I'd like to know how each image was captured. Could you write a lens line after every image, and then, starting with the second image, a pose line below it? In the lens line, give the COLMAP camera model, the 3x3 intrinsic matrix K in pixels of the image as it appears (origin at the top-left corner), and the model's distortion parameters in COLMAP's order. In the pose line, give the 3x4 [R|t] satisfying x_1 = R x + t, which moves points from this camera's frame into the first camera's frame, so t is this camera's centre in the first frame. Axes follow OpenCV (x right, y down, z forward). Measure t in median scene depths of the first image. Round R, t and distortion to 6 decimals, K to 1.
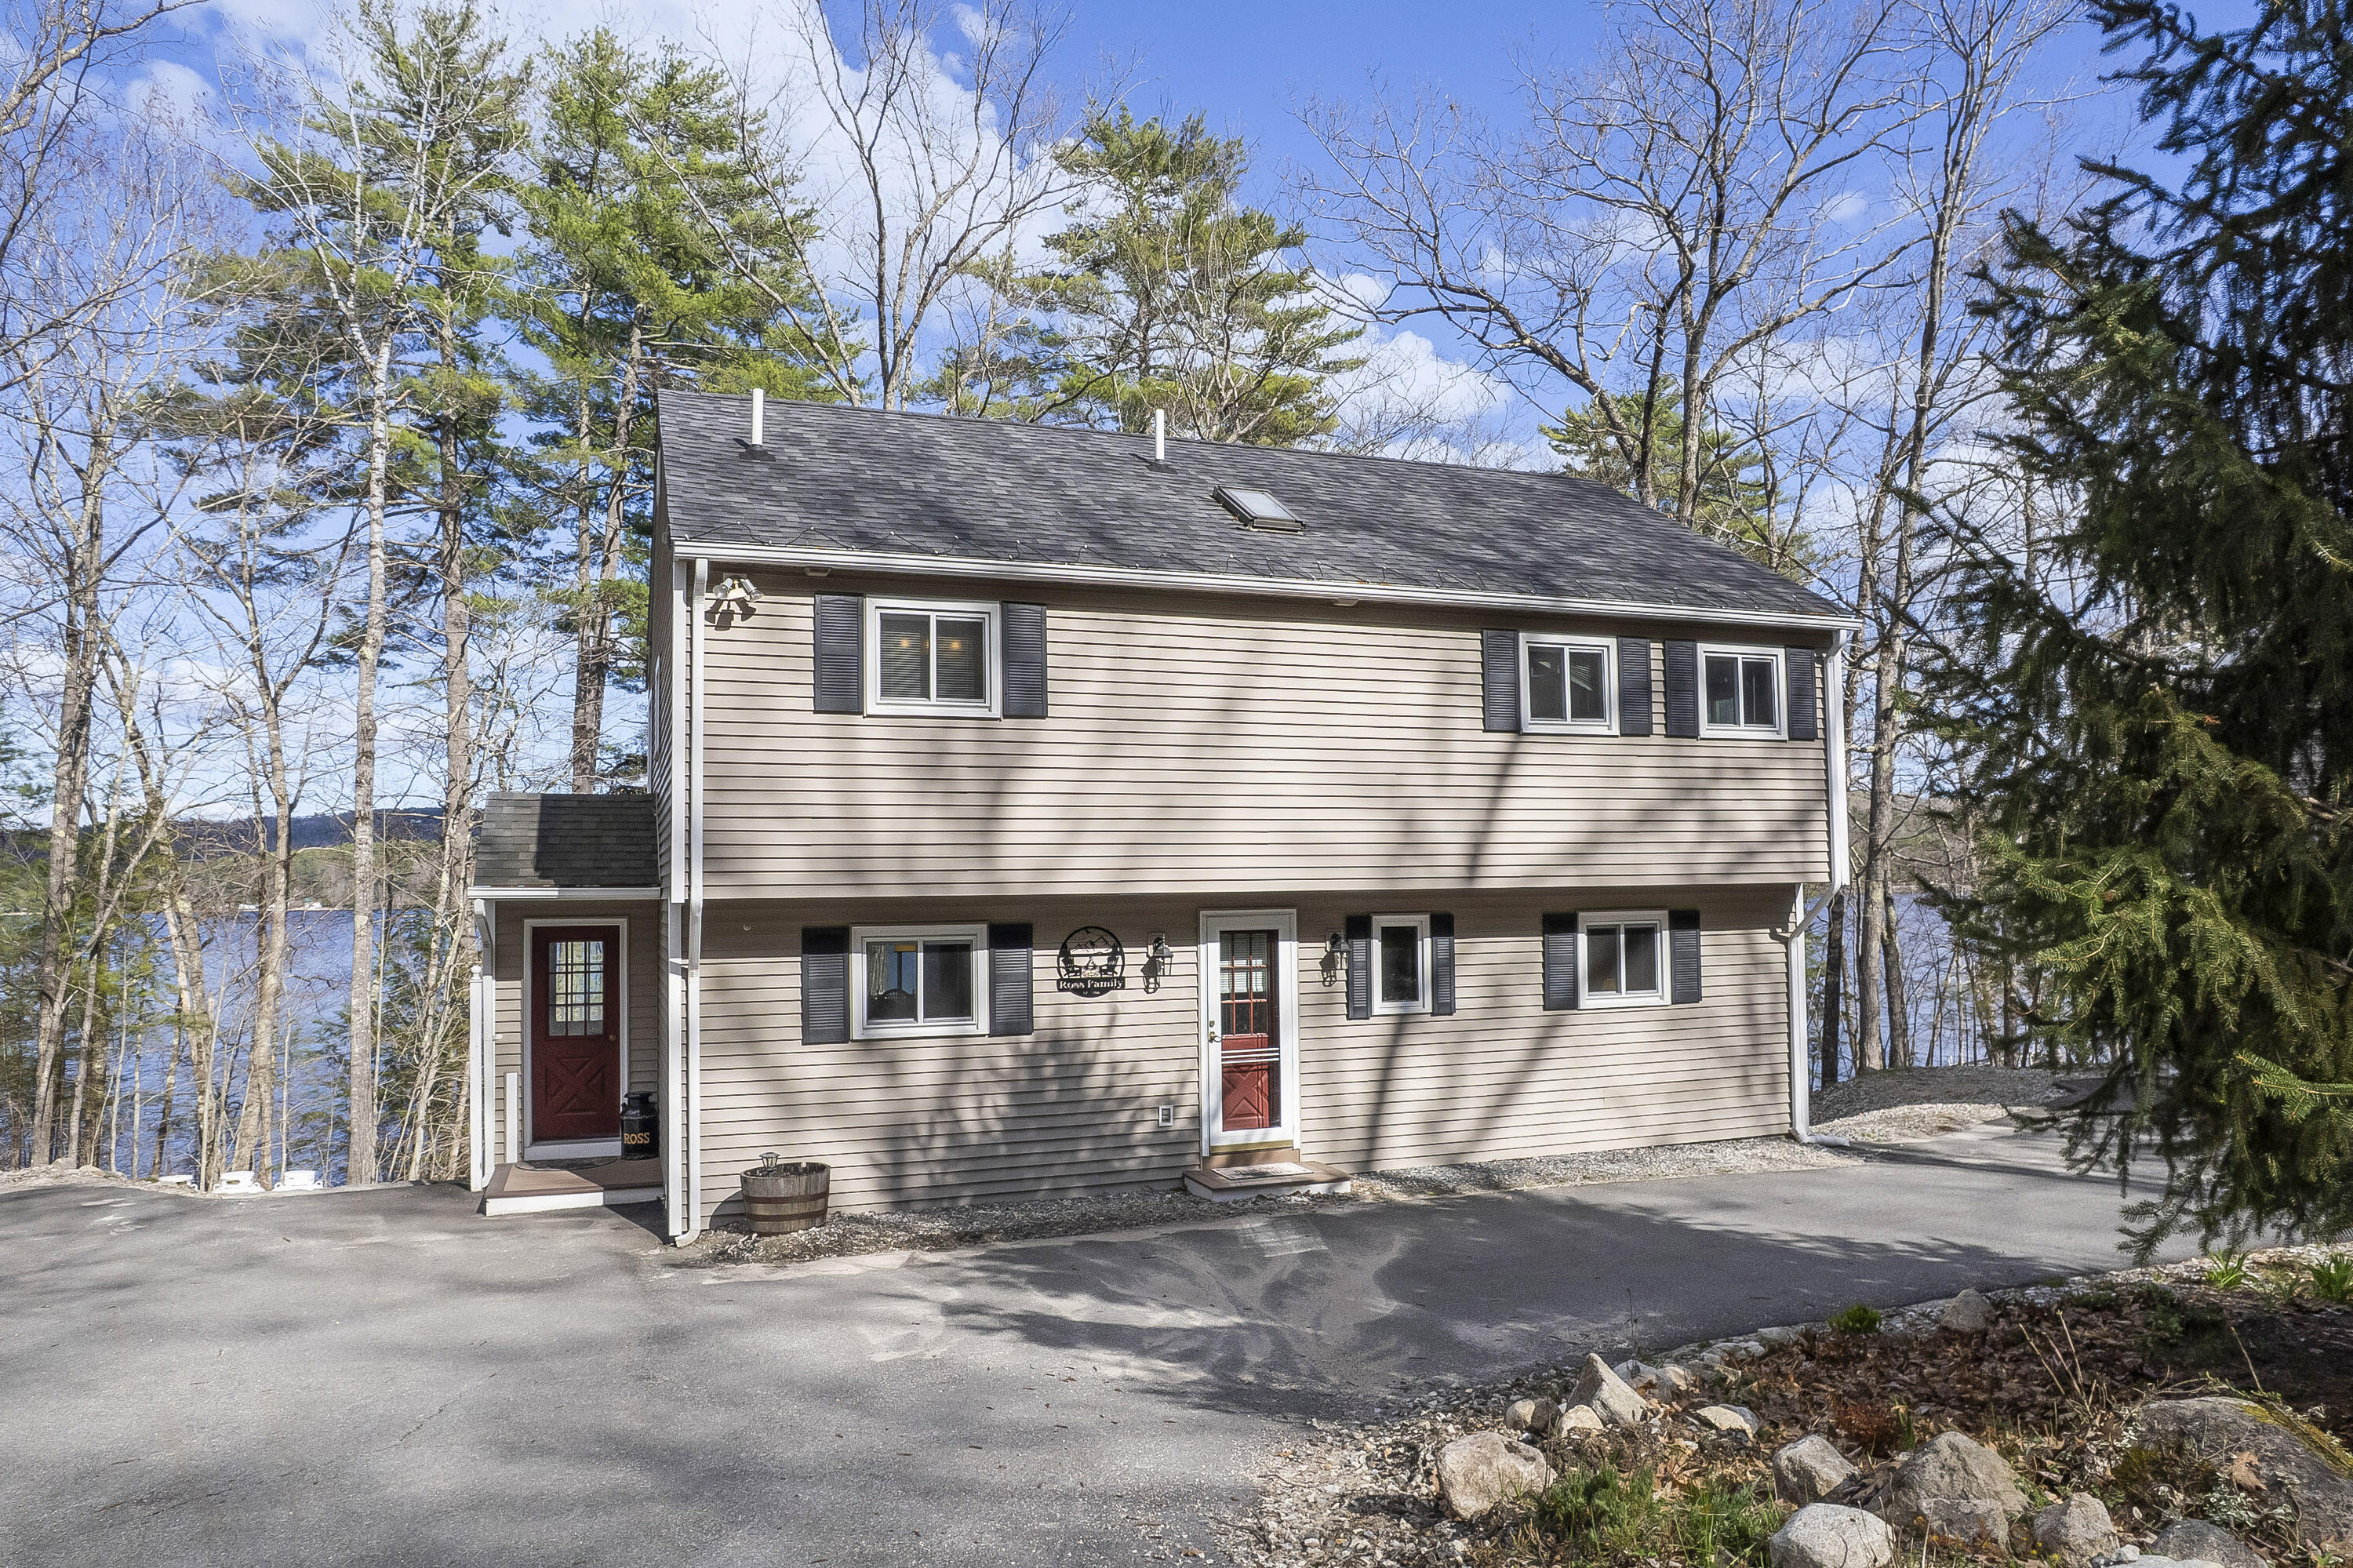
lens RADIAL K [[1525.4, 0, 1166.7], [0, 1525.4, 813.0], [0, 0, 1]] dist [-0.034753, 0.001426]
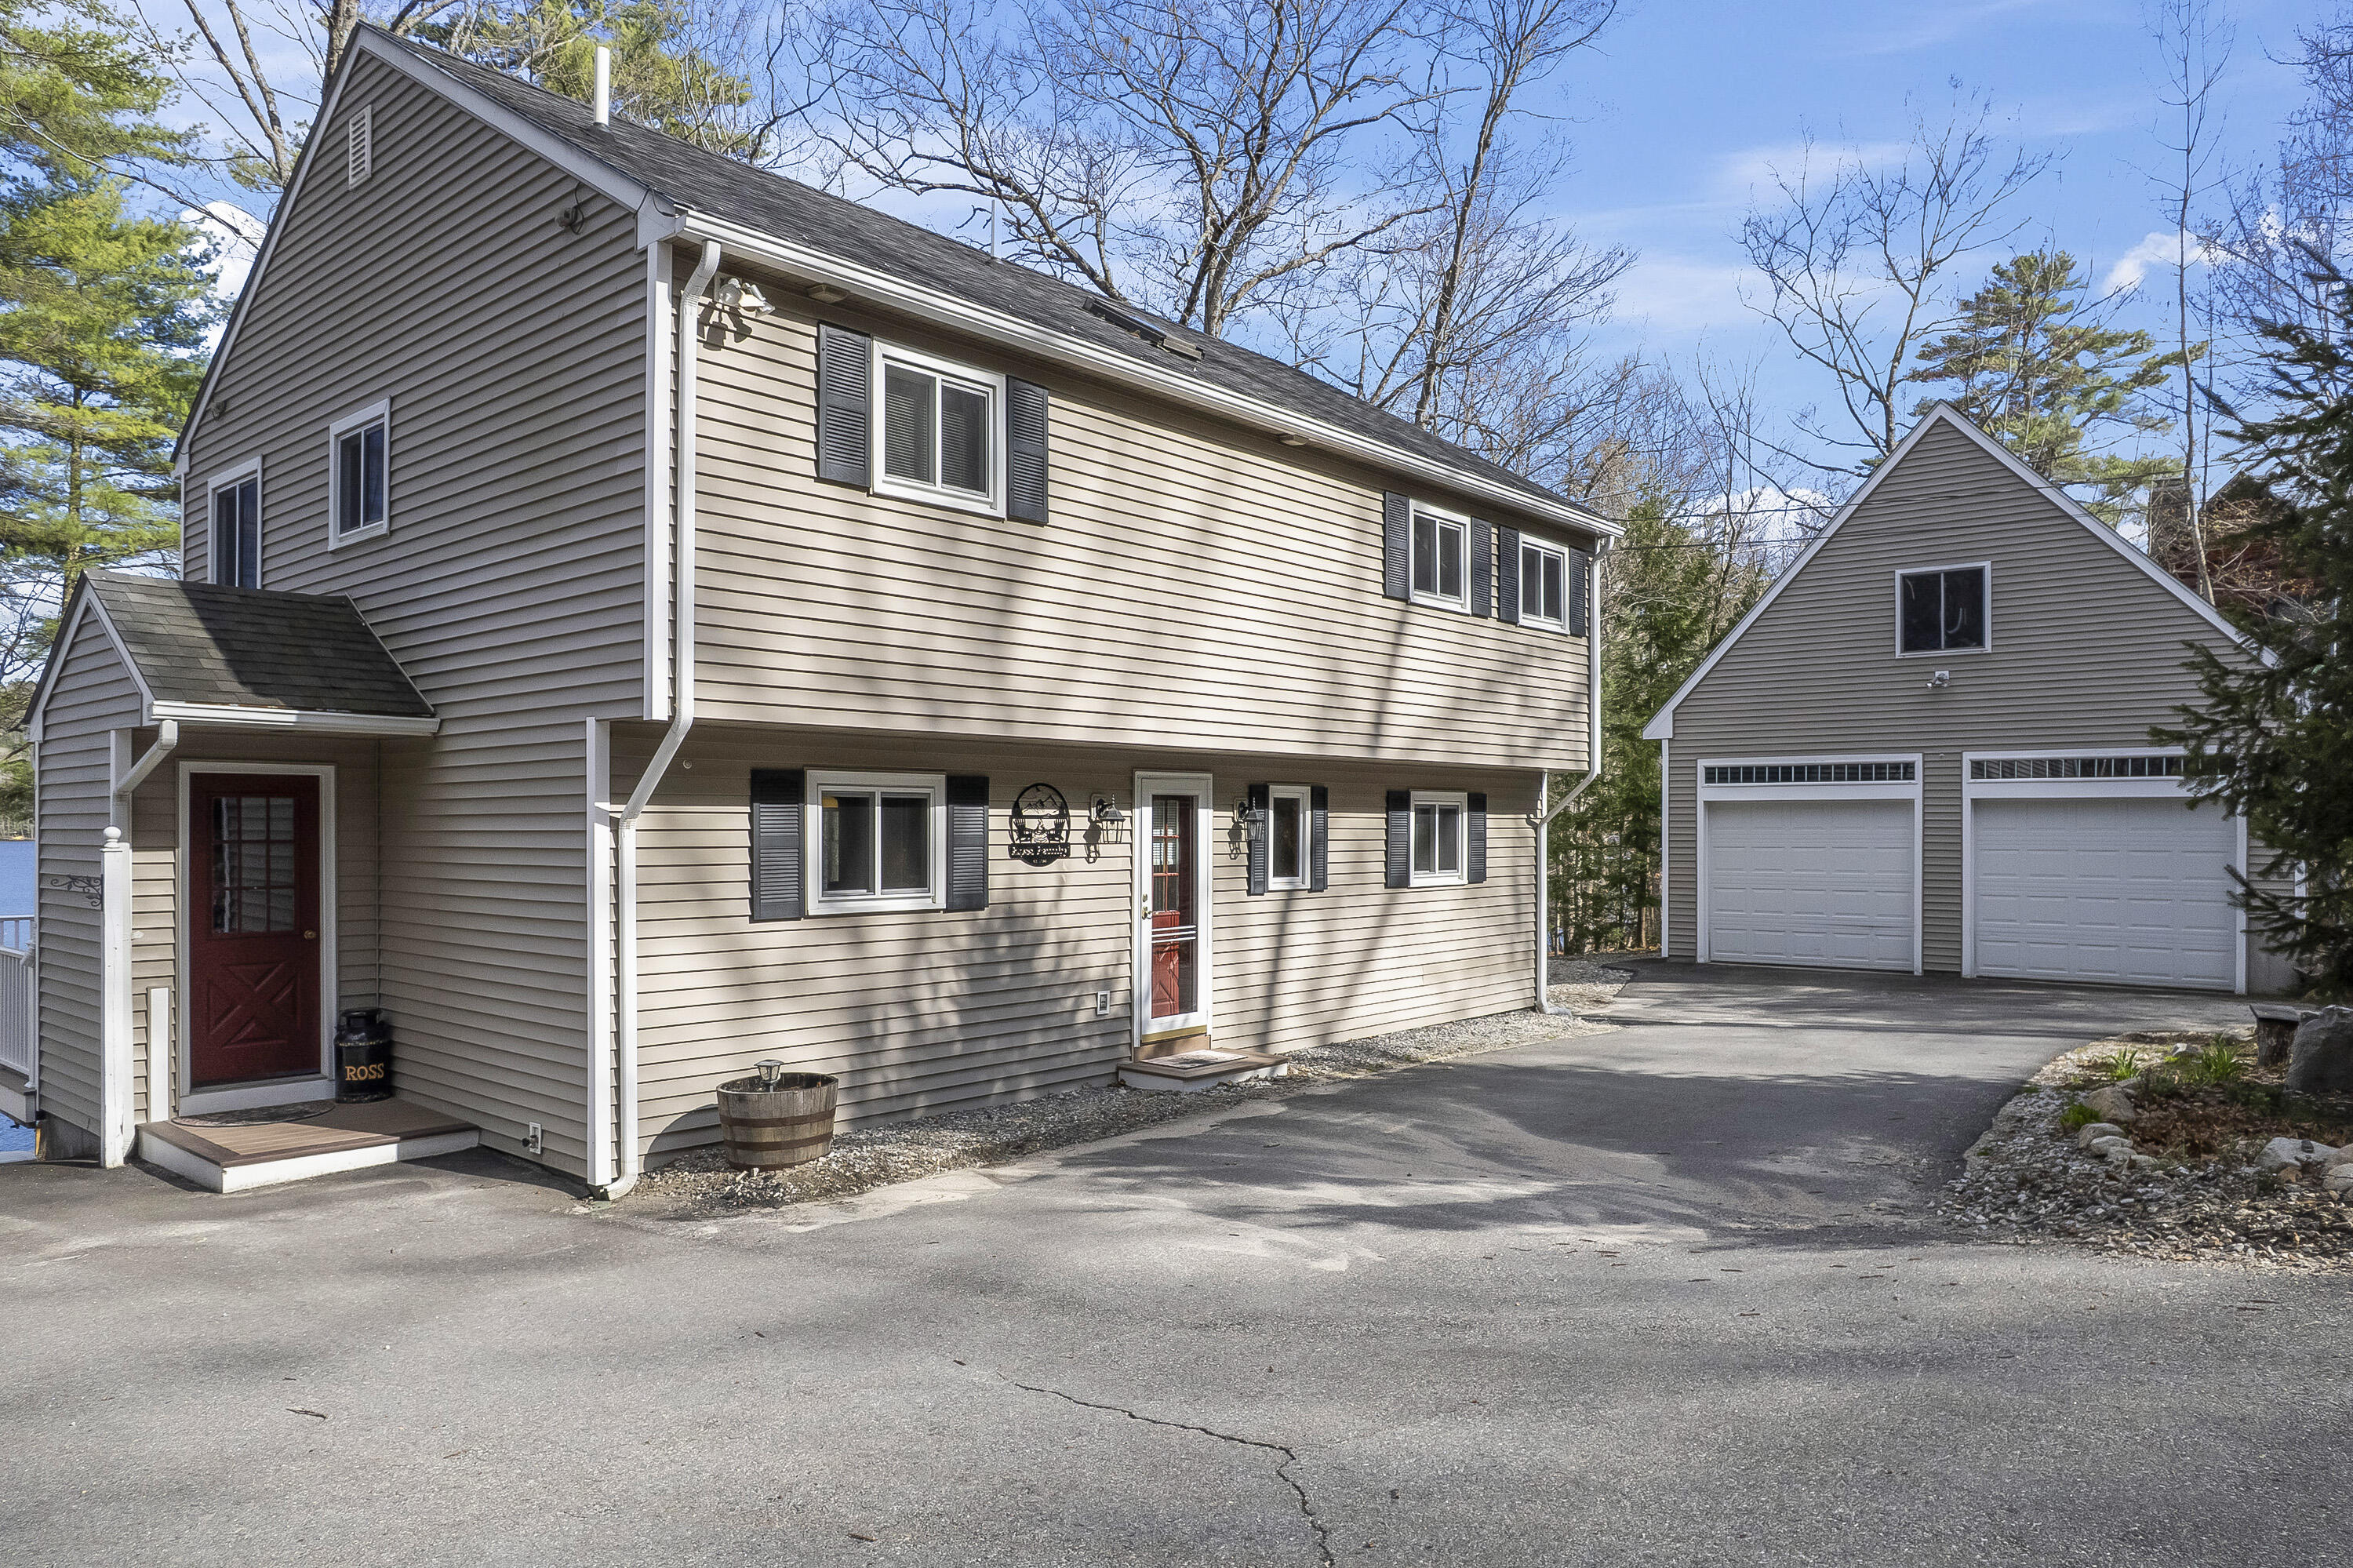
lens RADIAL K [[1531.1, 0, 1188.7], [0, 1531.1, 823.9], [0, 0, 1]] dist [-0.036601, 0.000550]
pose [[0.873396, 0.013870, 0.486814, -0.387459], [-0.036120, 0.998686, 0.036350, 0.062453], [-0.485670, -0.049332, 0.872749, 0.213332]]
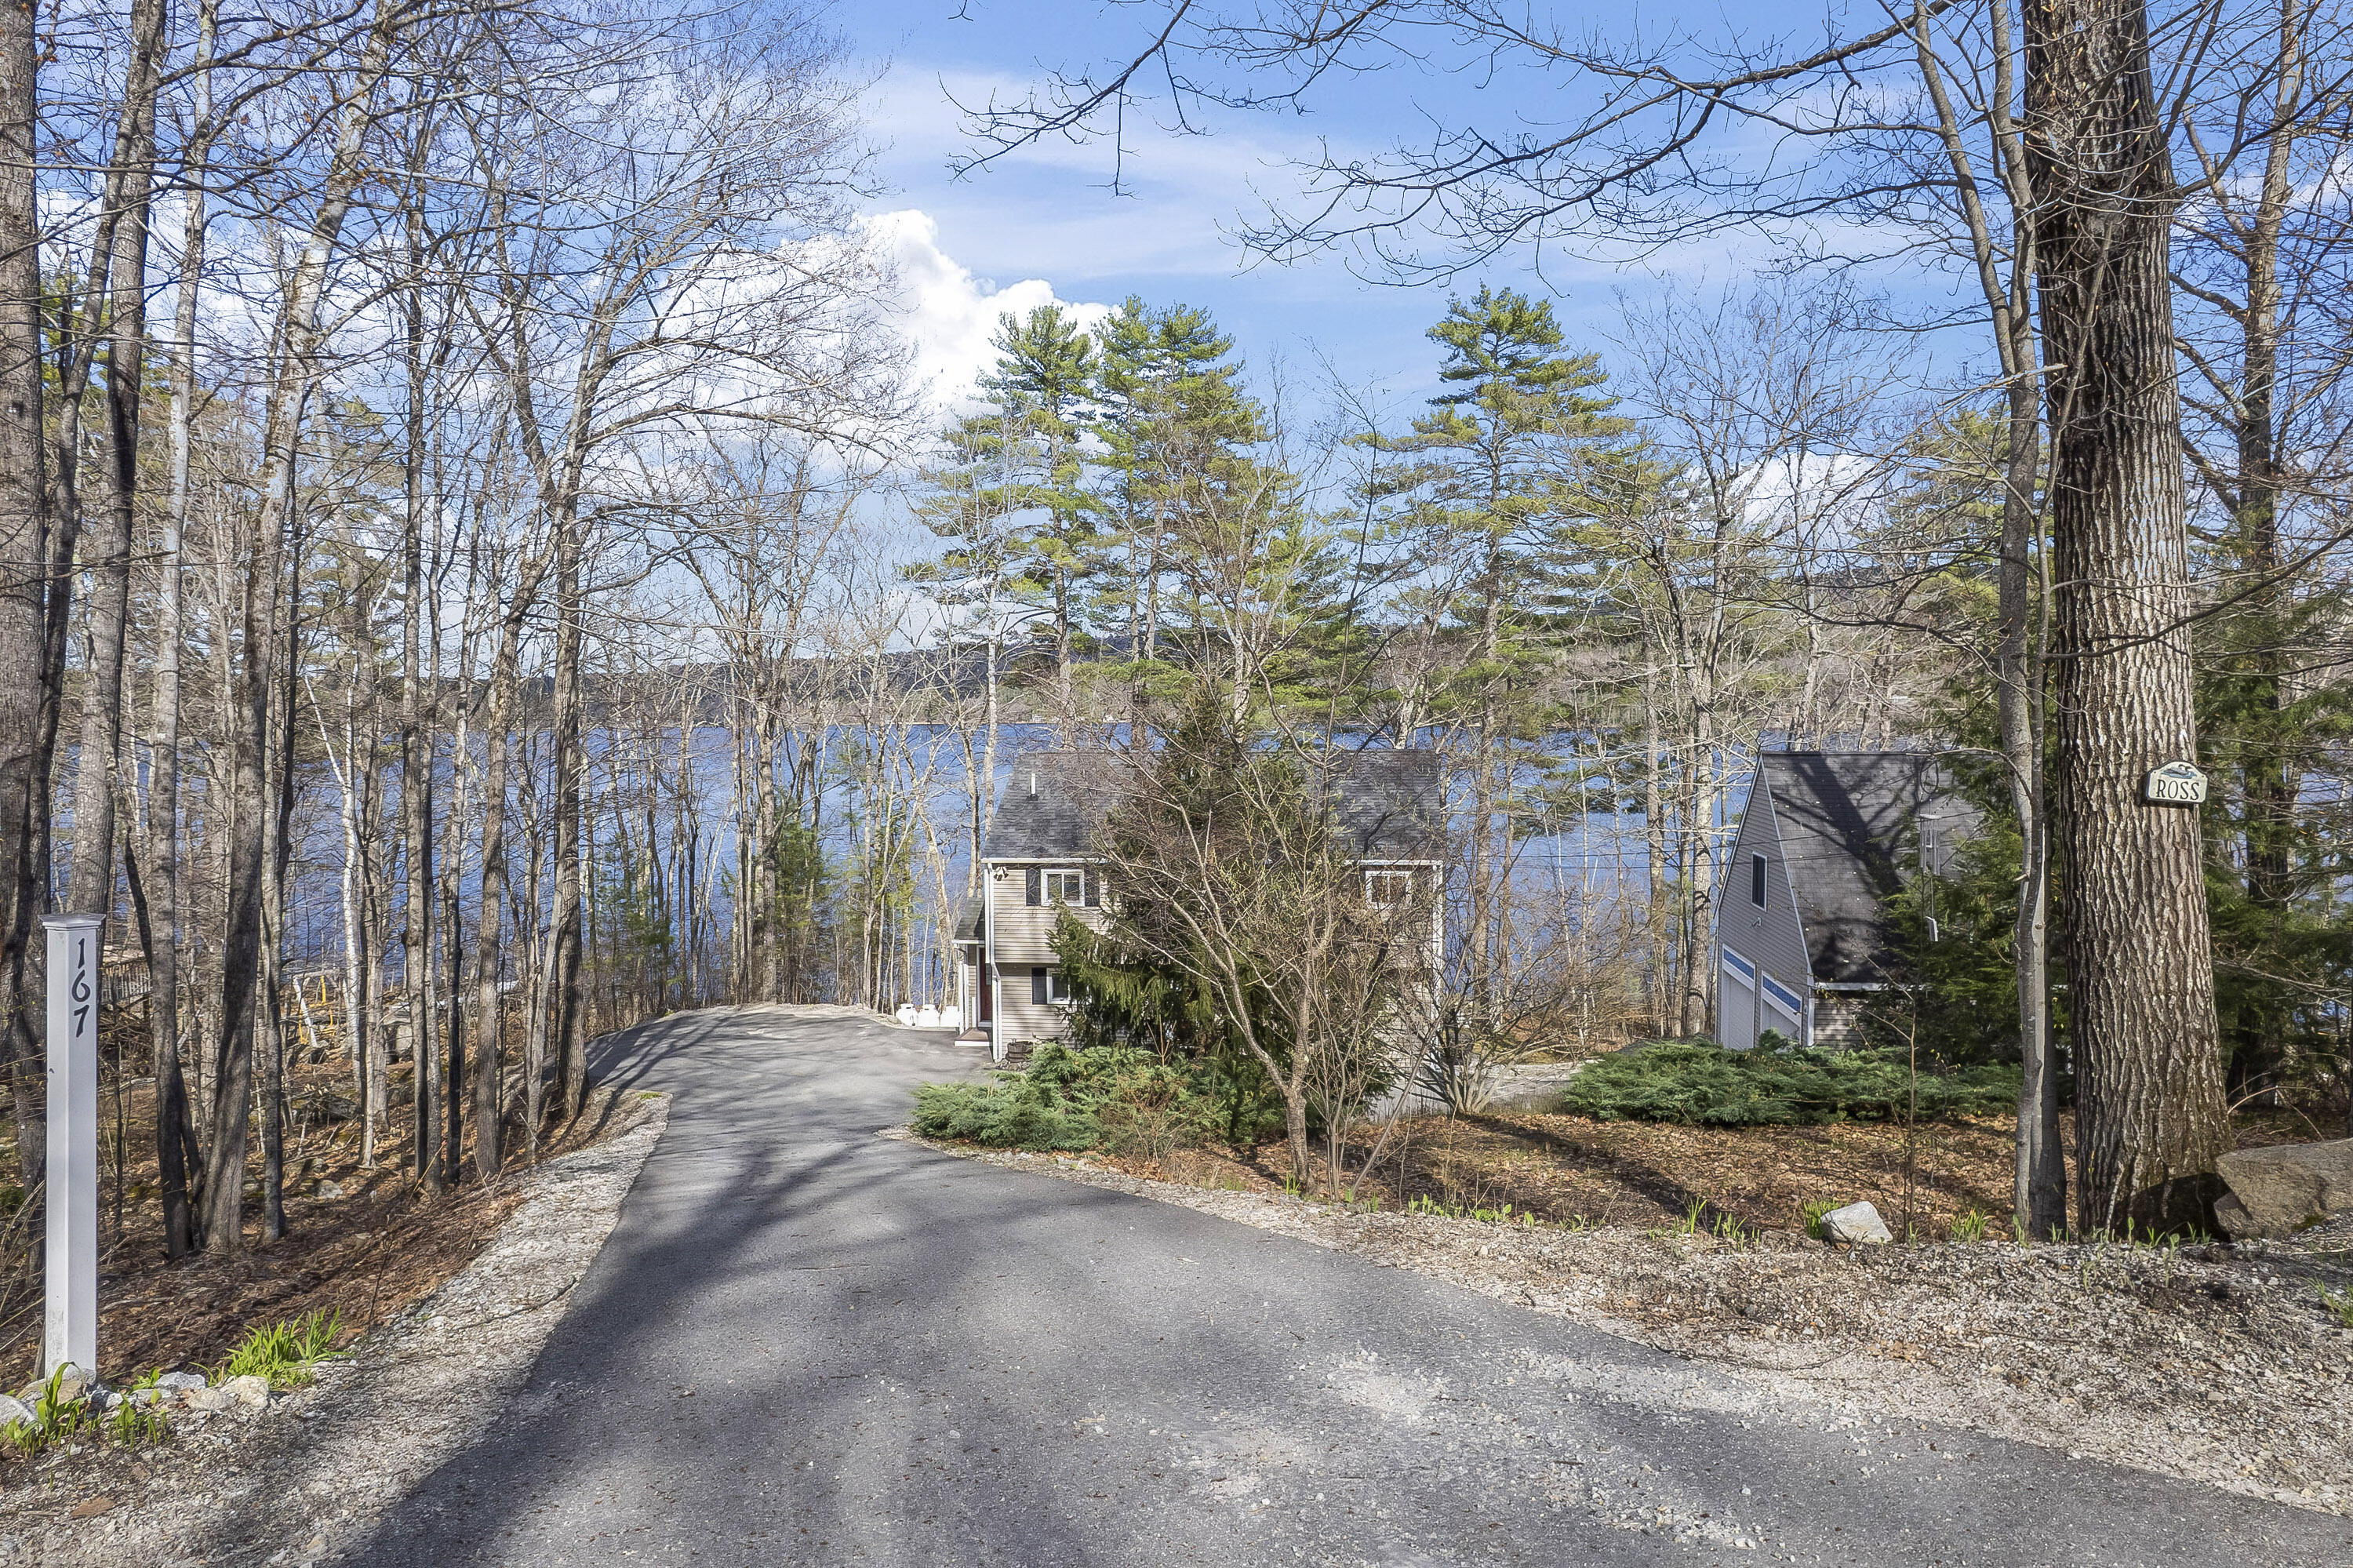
lens RADIAL K [[1494.0, 0, 1178.6], [0, 1494.0, 825.2], [0, 0, 1]] dist [-0.038572, 0.000883]
pose [[0.890906, 0.039429, -0.452474, 1.317529], [0.024192, 0.990691, 0.133962, -0.579318], [0.453544, -0.130294, 0.881658, -1.441344]]
